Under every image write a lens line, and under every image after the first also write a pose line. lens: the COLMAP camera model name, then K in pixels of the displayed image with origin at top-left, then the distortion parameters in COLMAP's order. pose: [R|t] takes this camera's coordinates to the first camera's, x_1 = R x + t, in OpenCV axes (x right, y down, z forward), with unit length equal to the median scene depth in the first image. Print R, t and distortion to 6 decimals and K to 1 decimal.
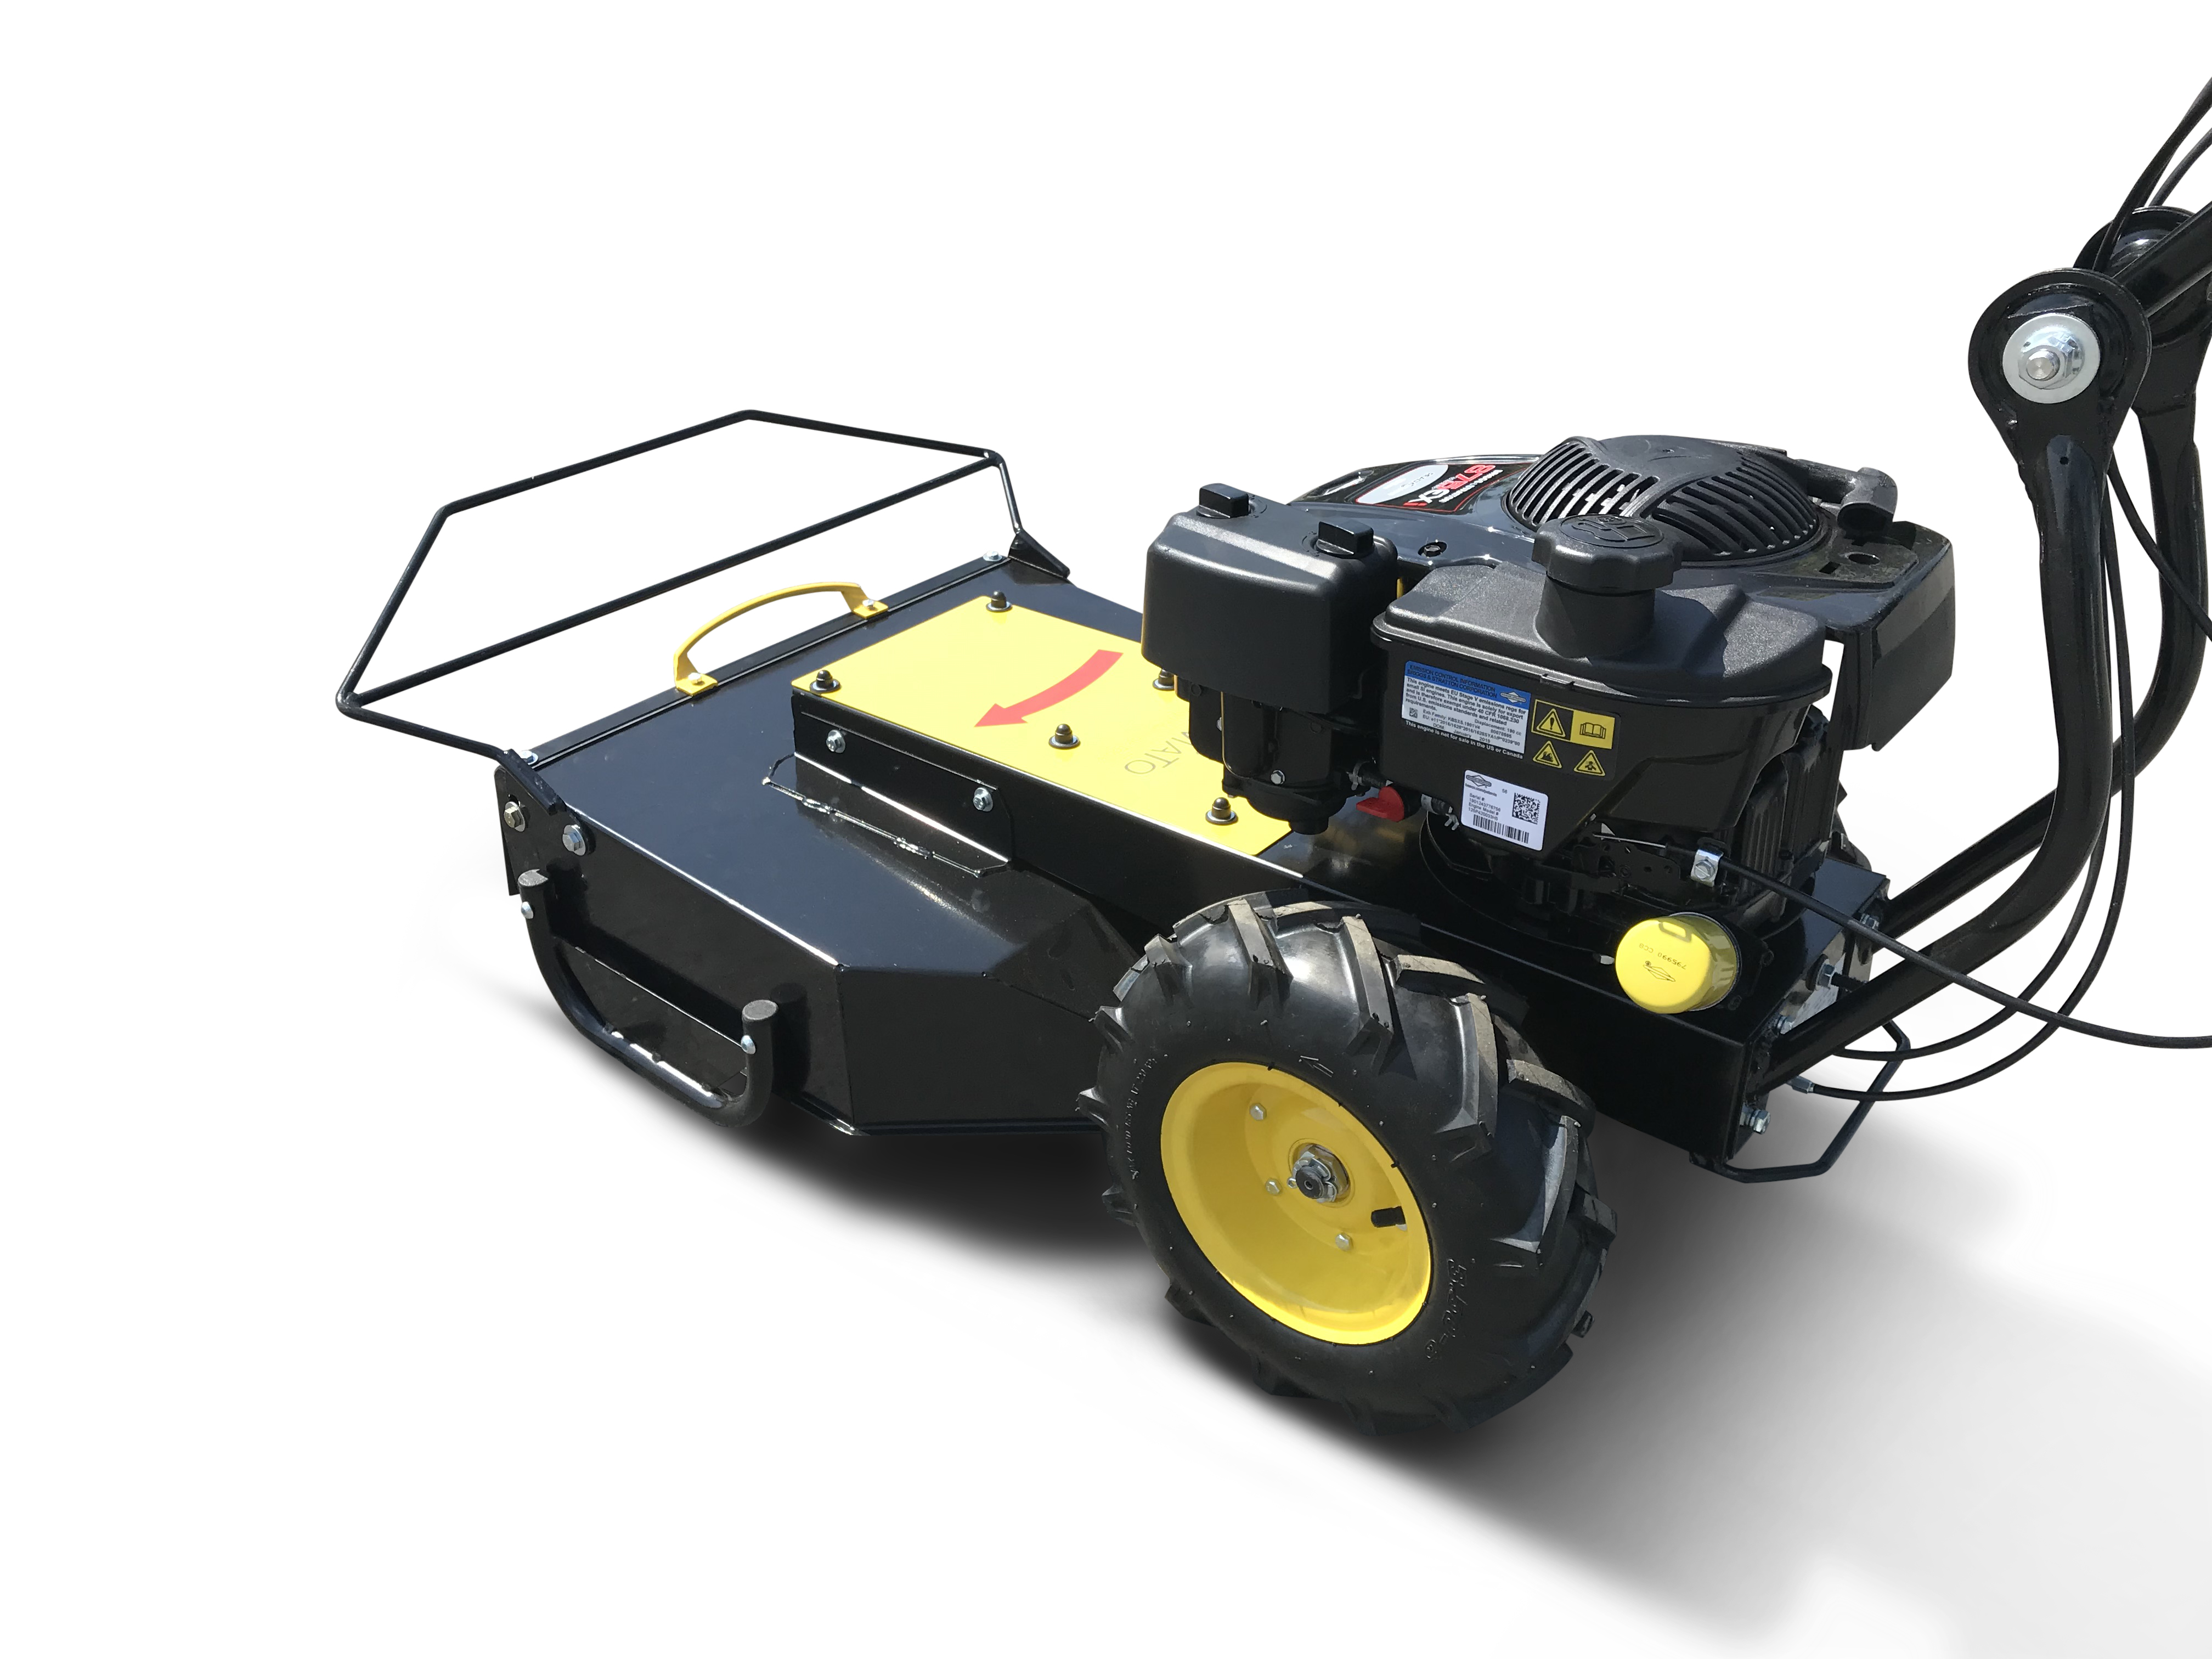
lens RADIAL K [[1827.9, 0, 1106.0], [0, 1827.9, 829.5], [0, 0, 1]] dist [-0.003385, -0.001327]
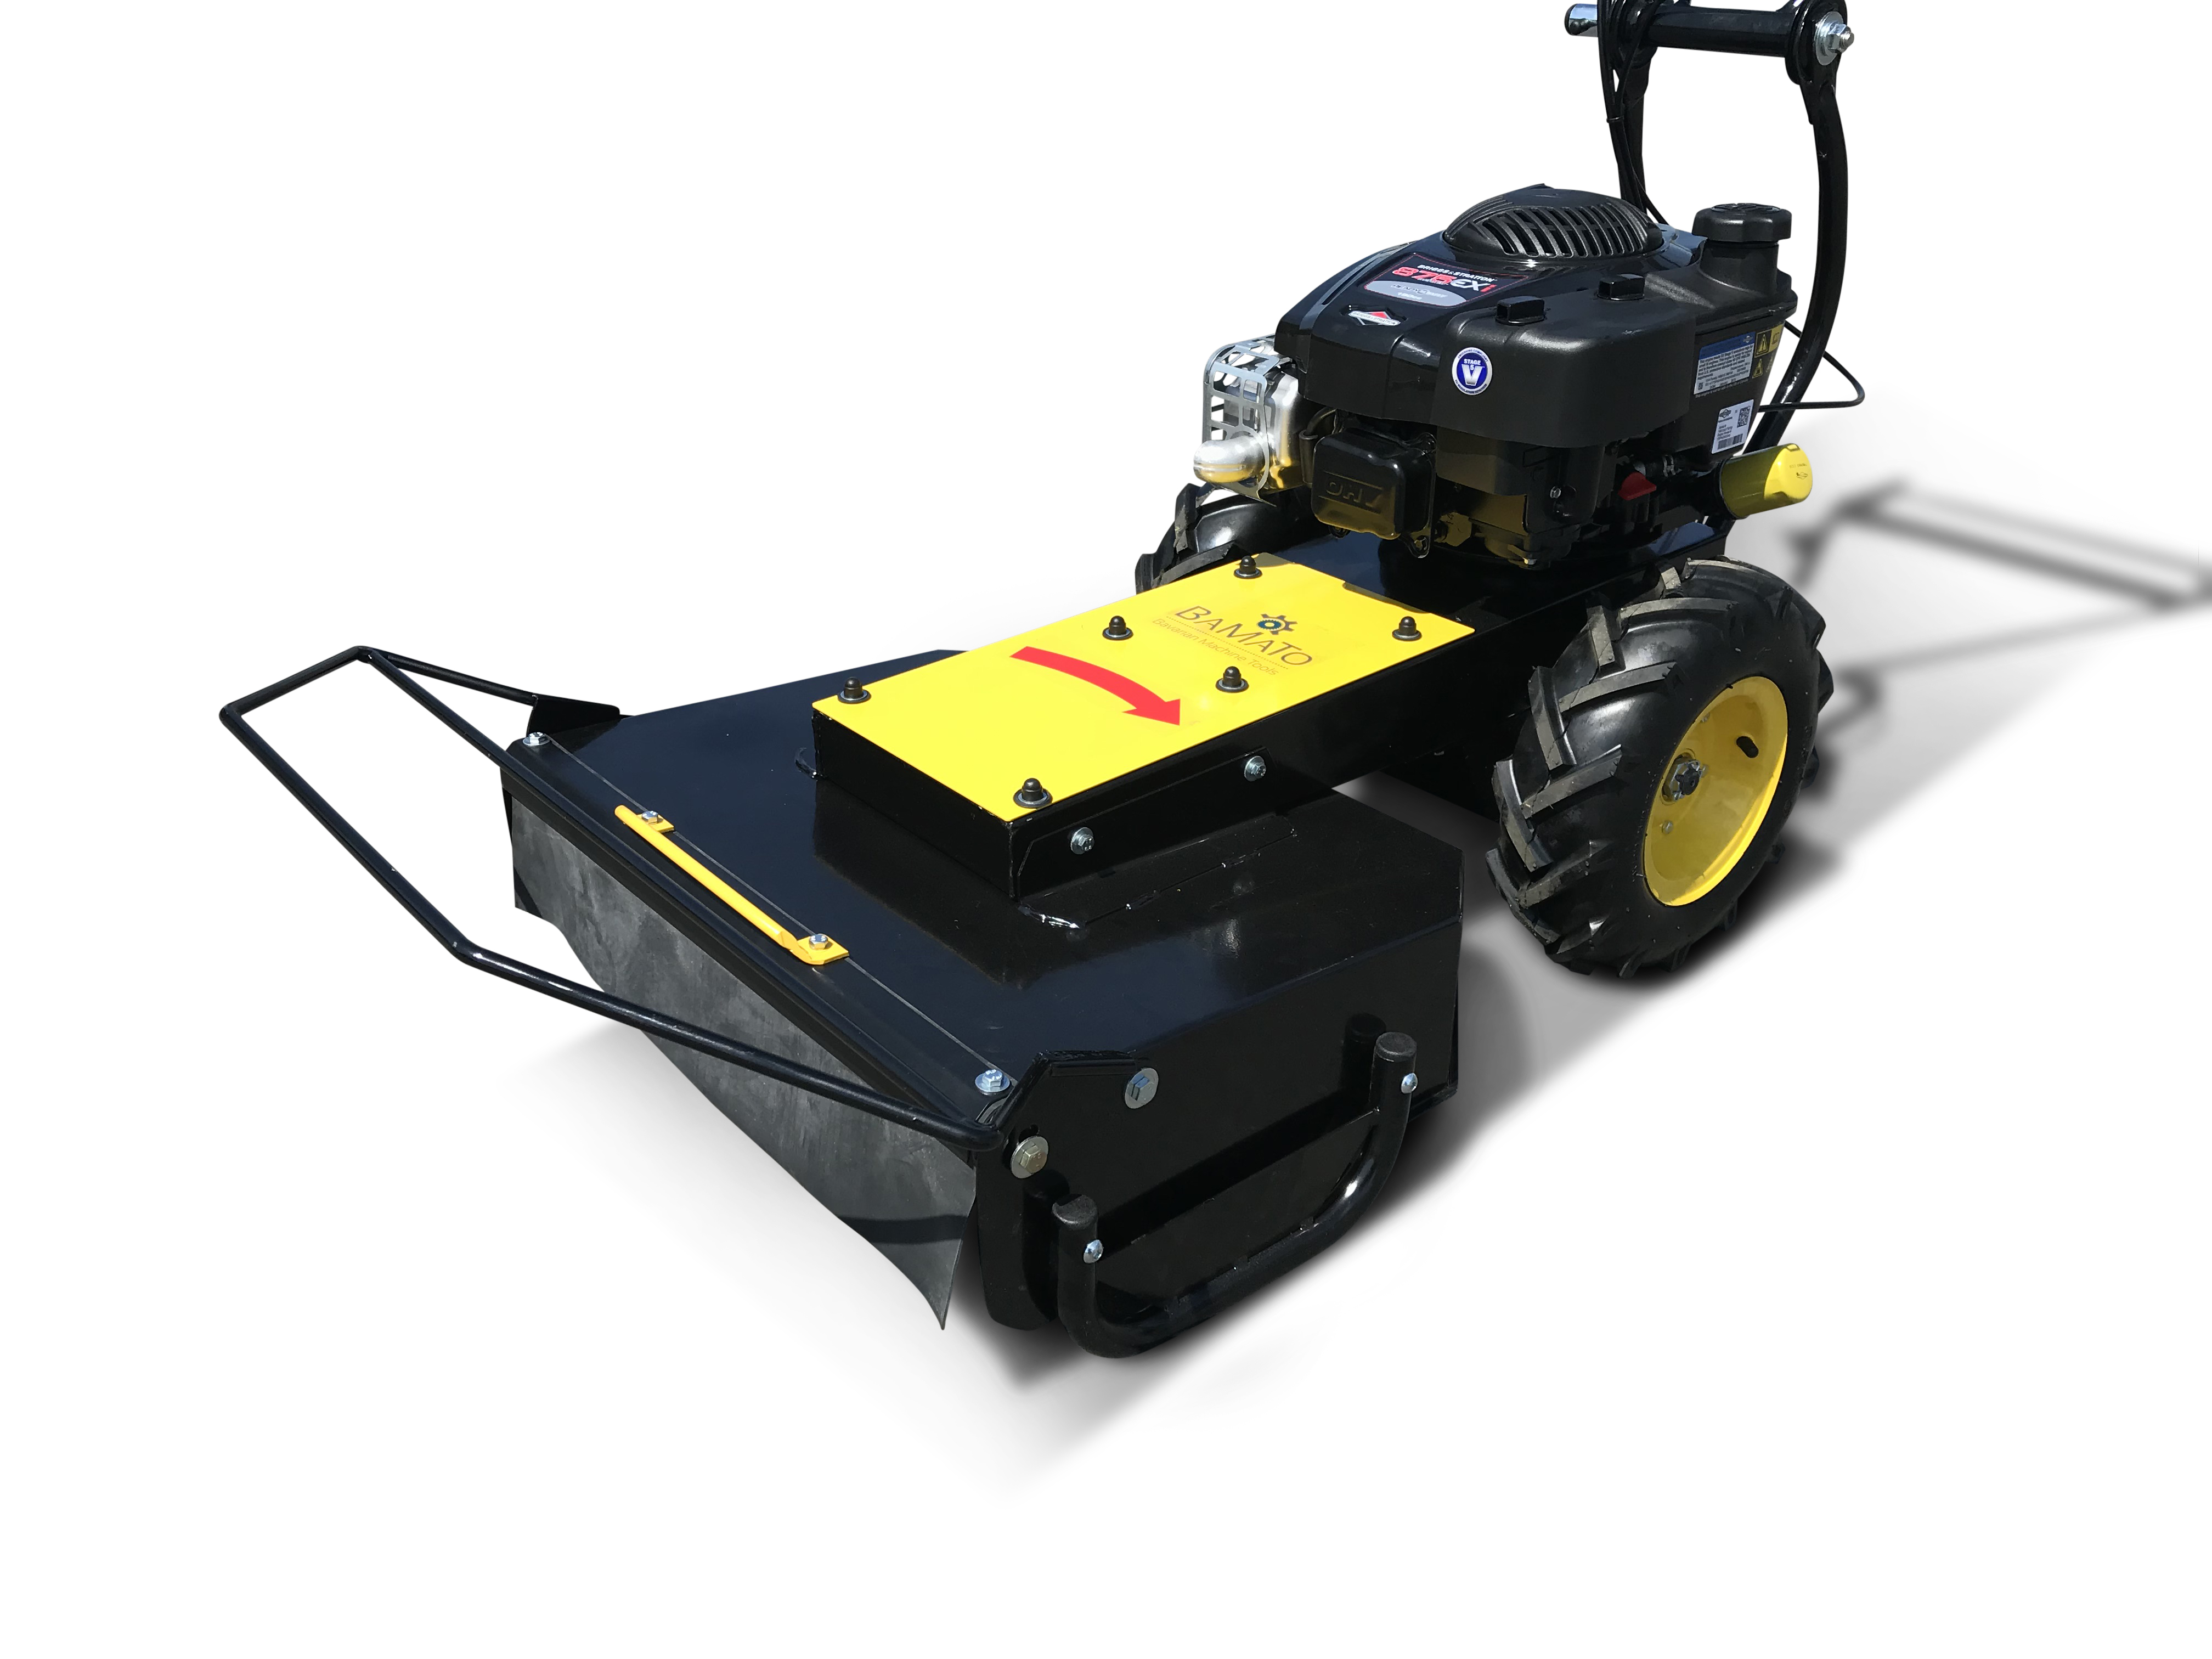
lens RADIAL K [[1827.9, 0, 1106.0], [0, 1827.9, 829.5], [0, 0, 1]] dist [-0.003385, -0.001327]
pose [[0.180872, -0.465424, 0.866410, -1.241572], [0.488277, 0.807199, 0.331684, -0.464466], [-0.853739, 0.363056, 0.373256, 0.992198]]
